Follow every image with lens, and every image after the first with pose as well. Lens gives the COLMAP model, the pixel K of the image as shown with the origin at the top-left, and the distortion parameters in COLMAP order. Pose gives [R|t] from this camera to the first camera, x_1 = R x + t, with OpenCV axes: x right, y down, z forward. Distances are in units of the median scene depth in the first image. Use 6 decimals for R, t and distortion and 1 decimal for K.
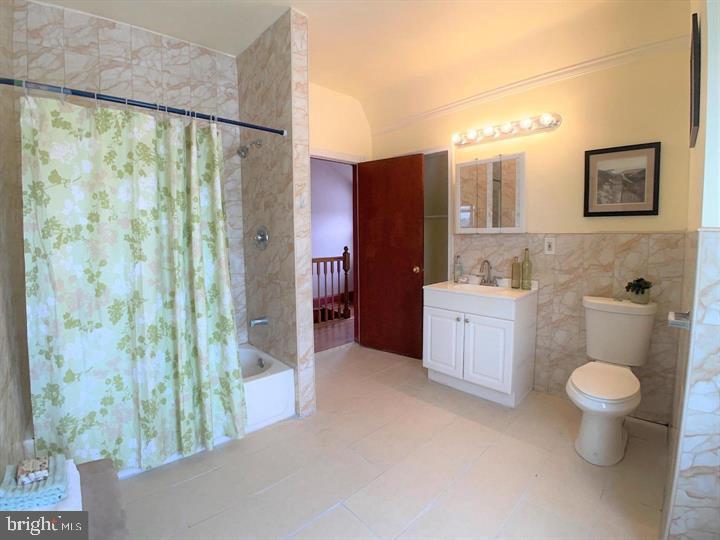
lens RADIAL K [[348.6, 0, 352.4], [0, 348.6, 265.2], [0, 0, 1]] dist [-0.103176, 0.015253]
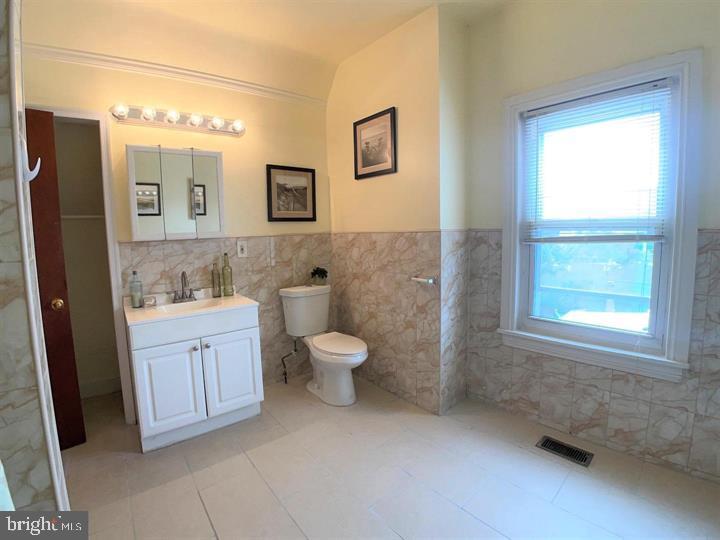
lens RADIAL K [[348.6, 0, 352.4], [0, 348.6, 265.2], [0, 0, 1]] dist [-0.103176, 0.015253]
pose [[0.035389, -0.084865, 0.995764, -0.465996], [0.114600, 0.990160, 0.080314, -0.055590], [-0.992781, 0.111272, 0.044766, 0.635637]]
